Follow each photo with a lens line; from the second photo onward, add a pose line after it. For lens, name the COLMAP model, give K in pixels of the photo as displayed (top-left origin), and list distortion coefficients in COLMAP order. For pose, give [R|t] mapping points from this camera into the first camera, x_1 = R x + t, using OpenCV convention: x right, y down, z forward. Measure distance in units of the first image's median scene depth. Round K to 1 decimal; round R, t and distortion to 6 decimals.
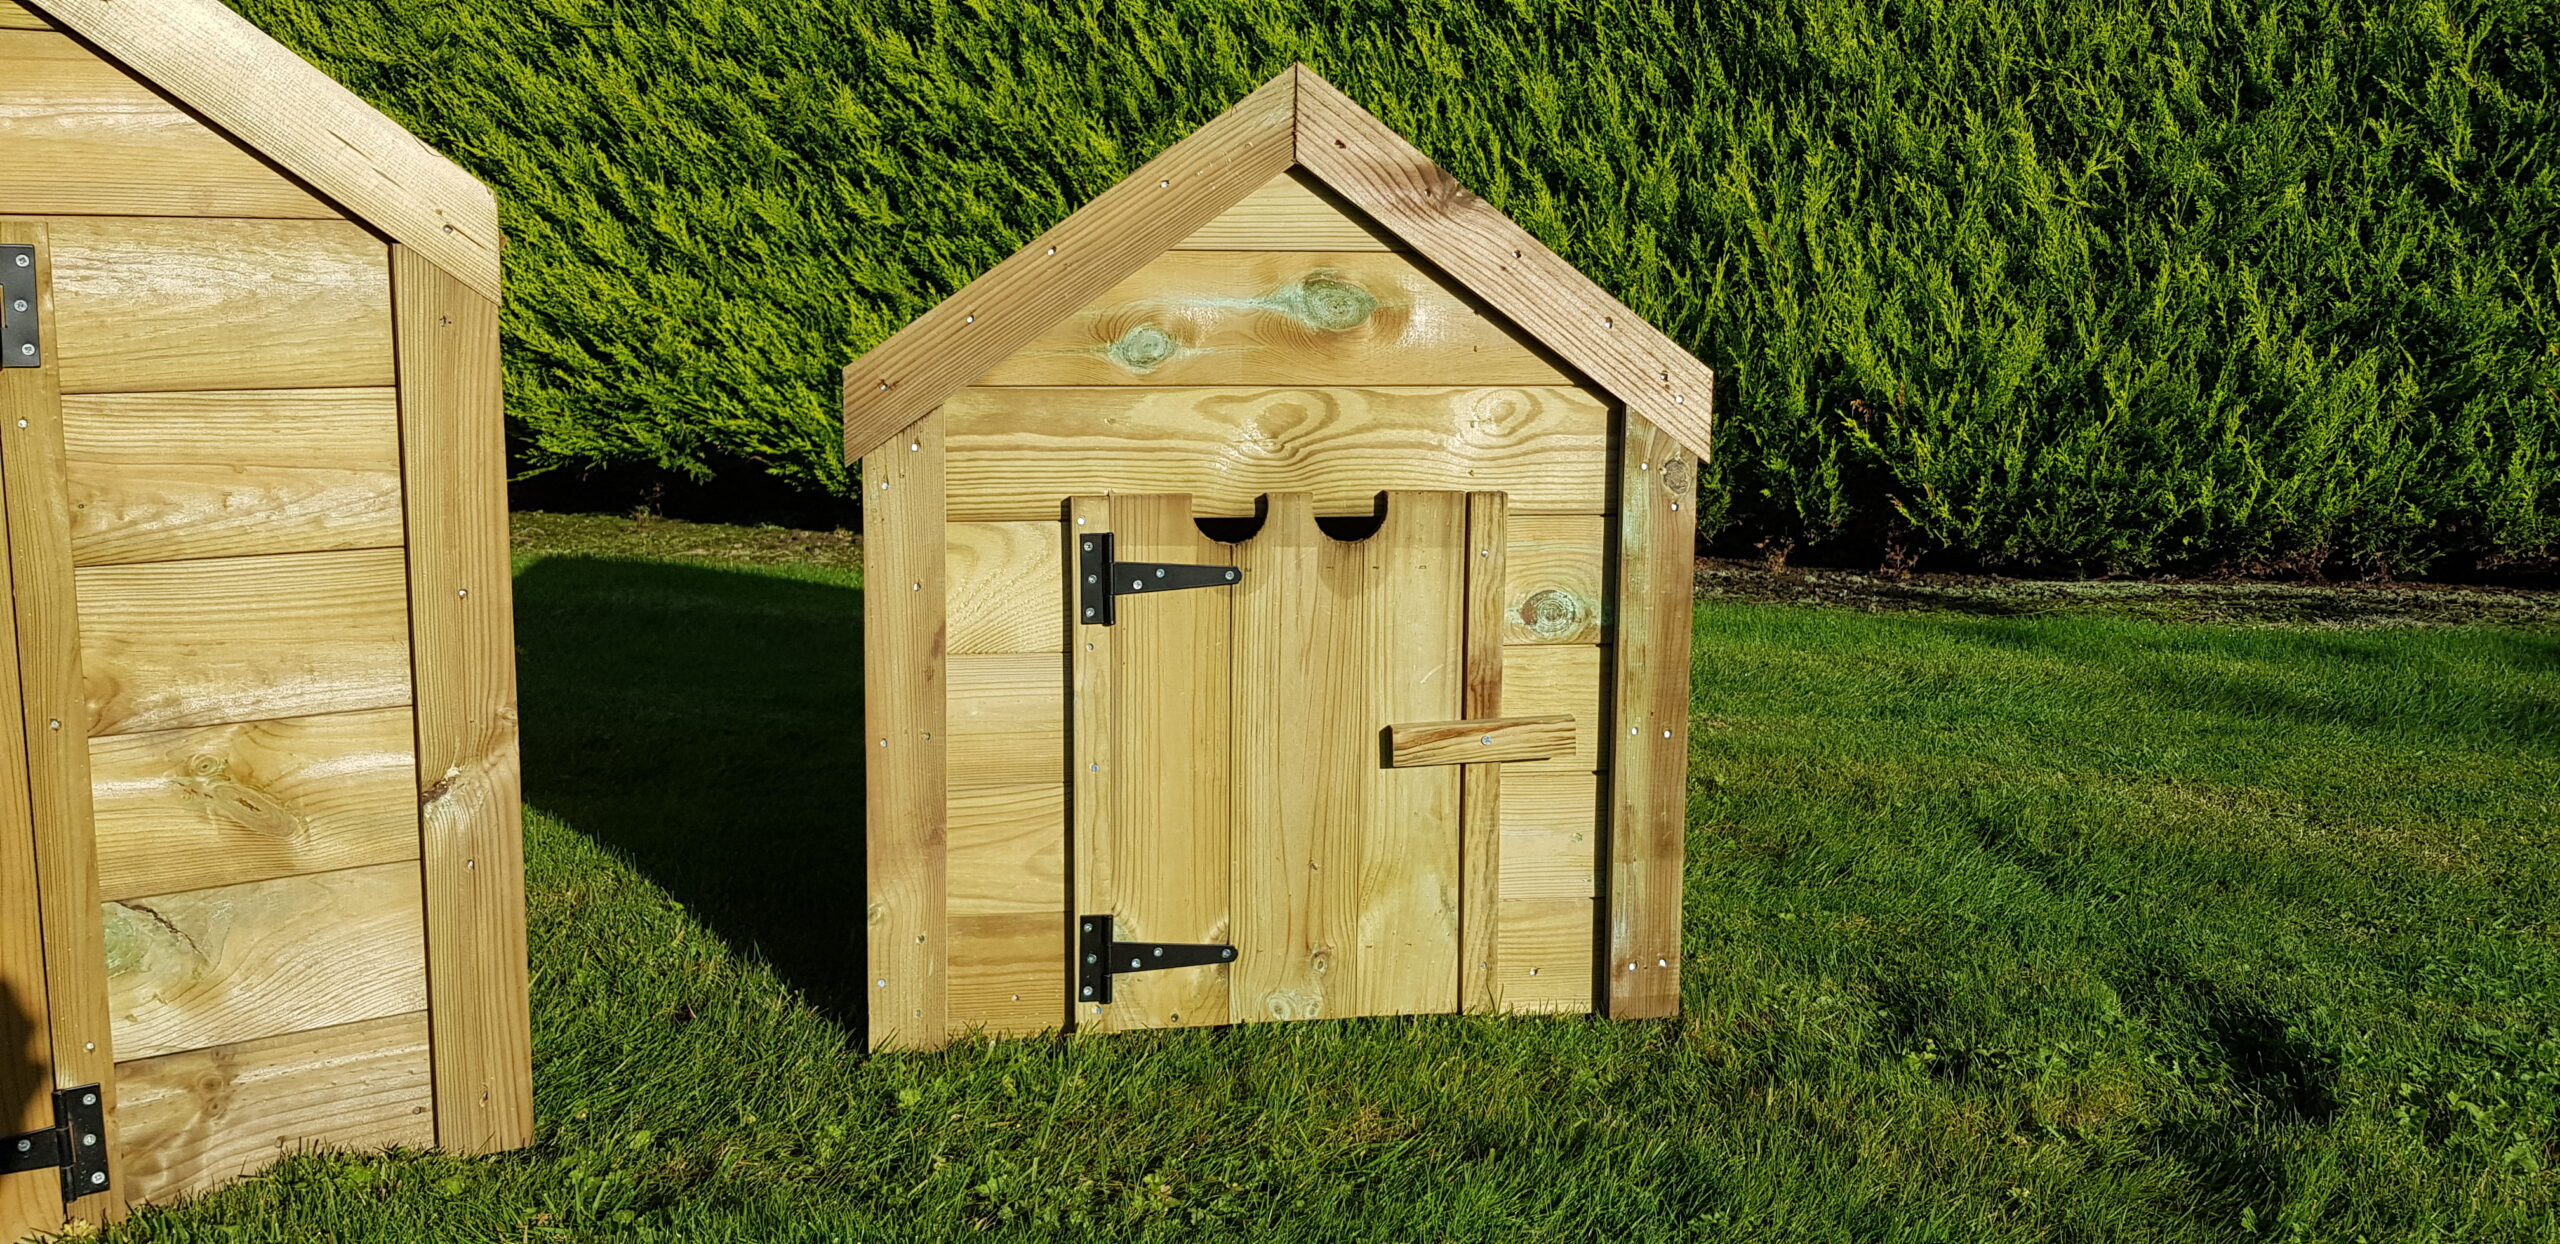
lens RADIAL K [[1957.9, 0, 1314.7], [0, 1957.9, 637.1], [0, 0, 1]] dist [0.080733, -0.131374]
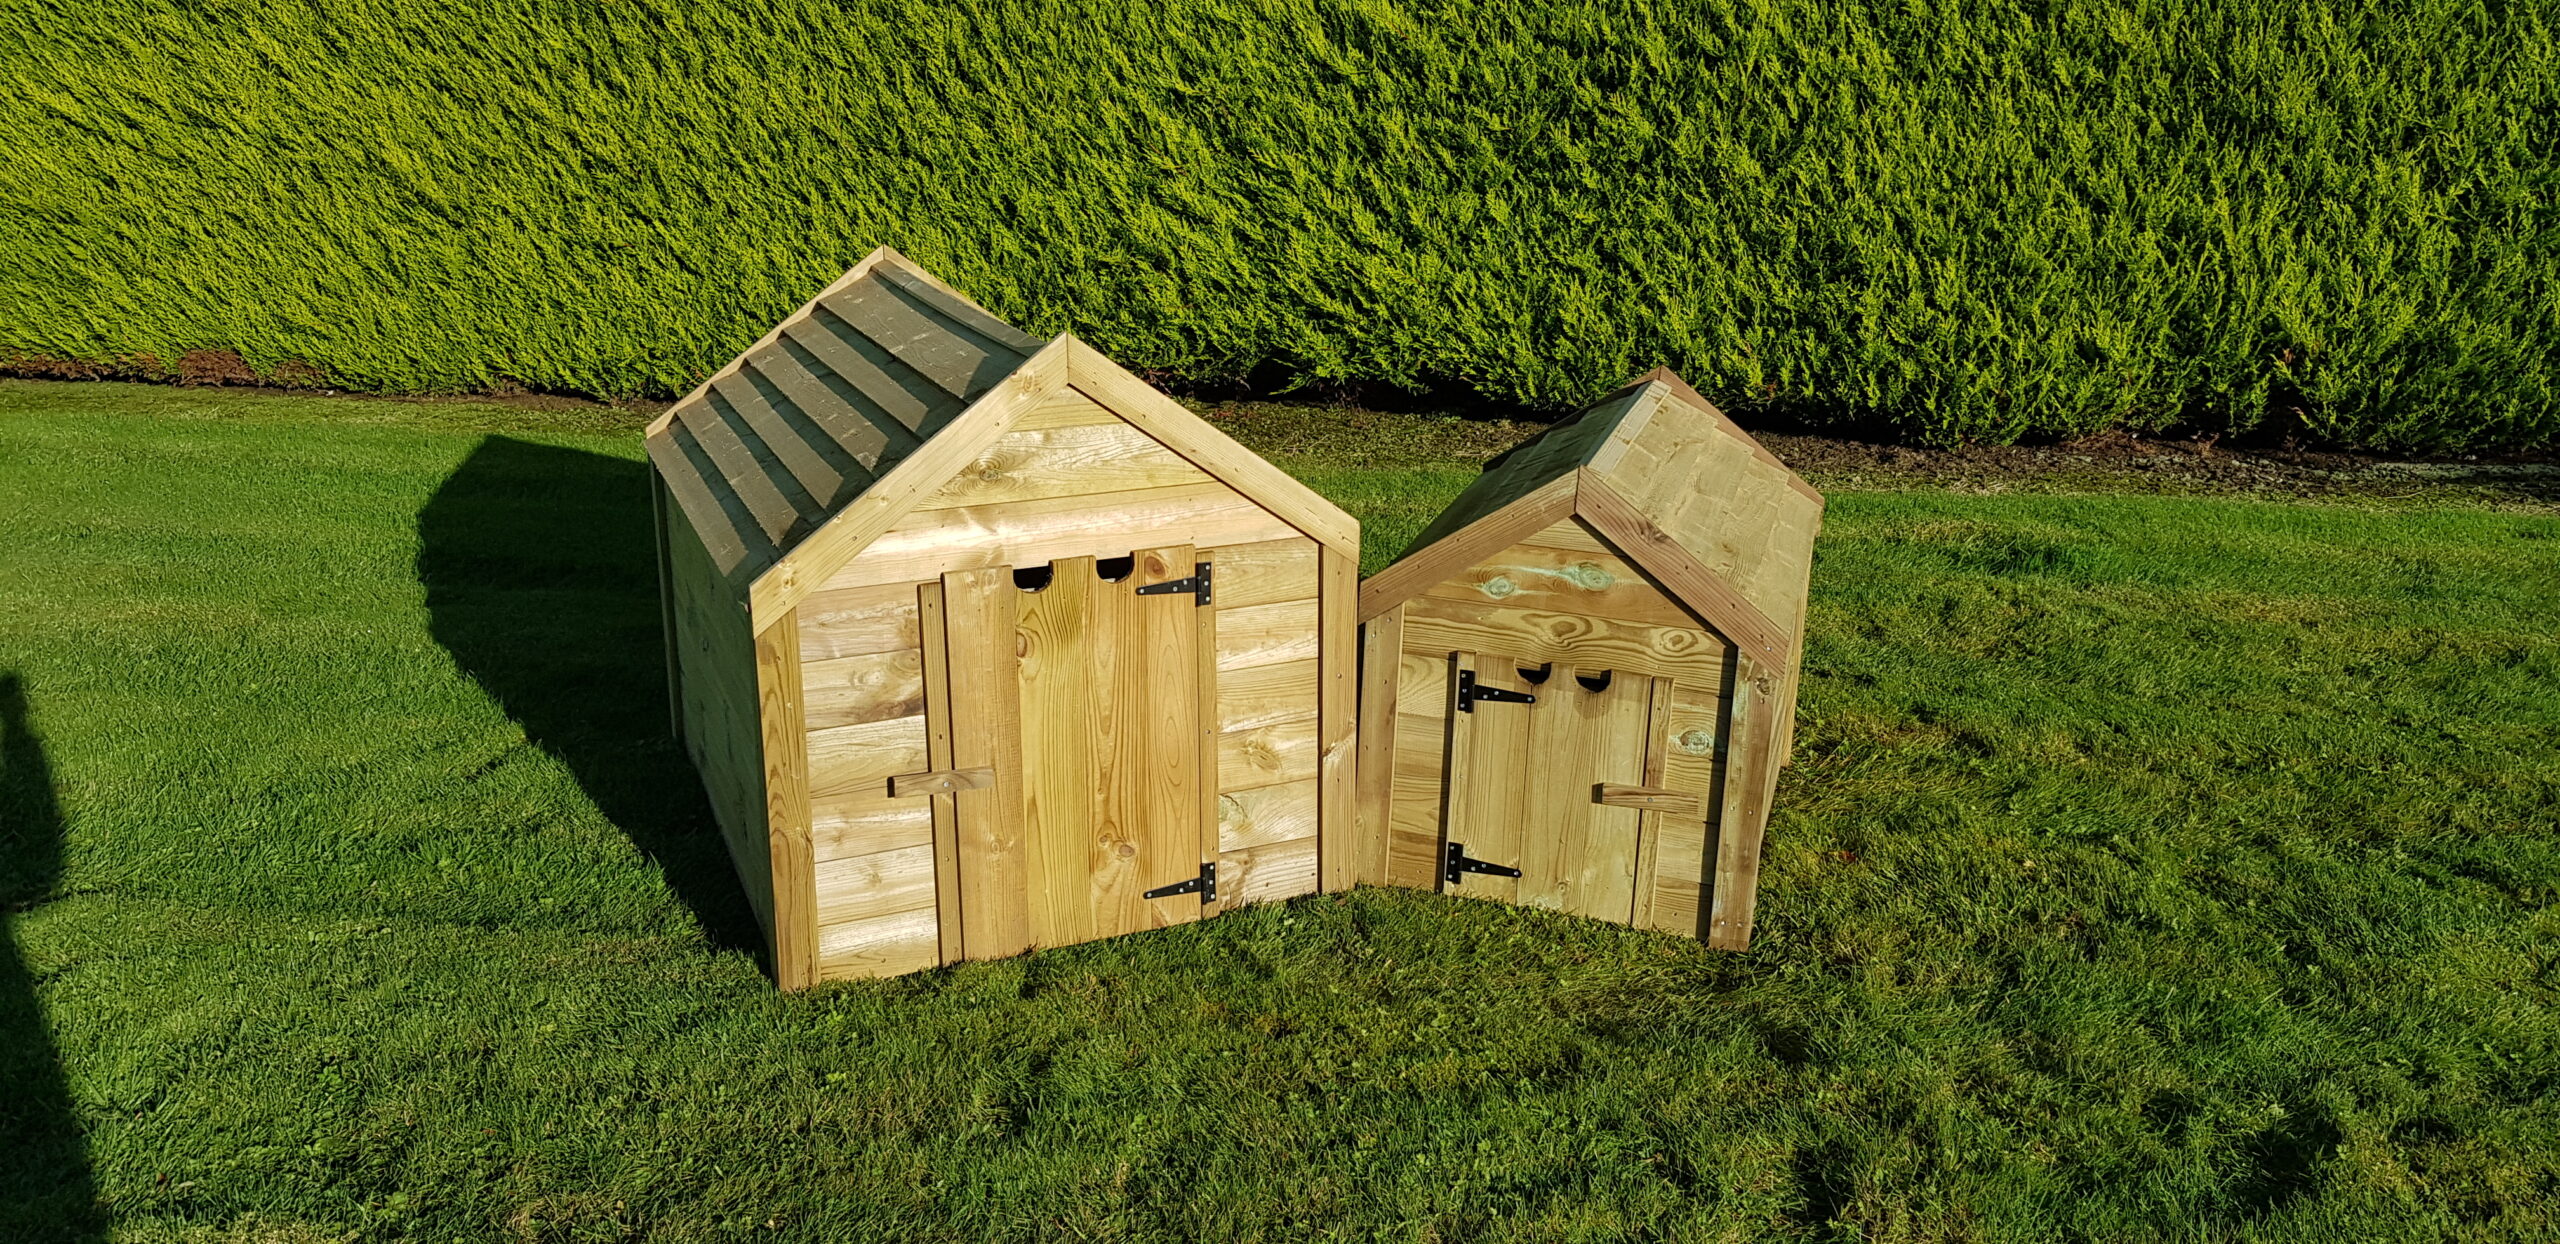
lens RADIAL K [[1957.9, 0, 1327.0], [0, 1957.9, 609.6], [0, 0, 1]] dist [0.080733, -0.131374]
pose [[0.999257, -0.022485, 0.031287, -0.508415], [0.017753, 0.989408, 0.144069, -0.155349], [-0.034195, -0.143406, 0.989073, -0.494666]]
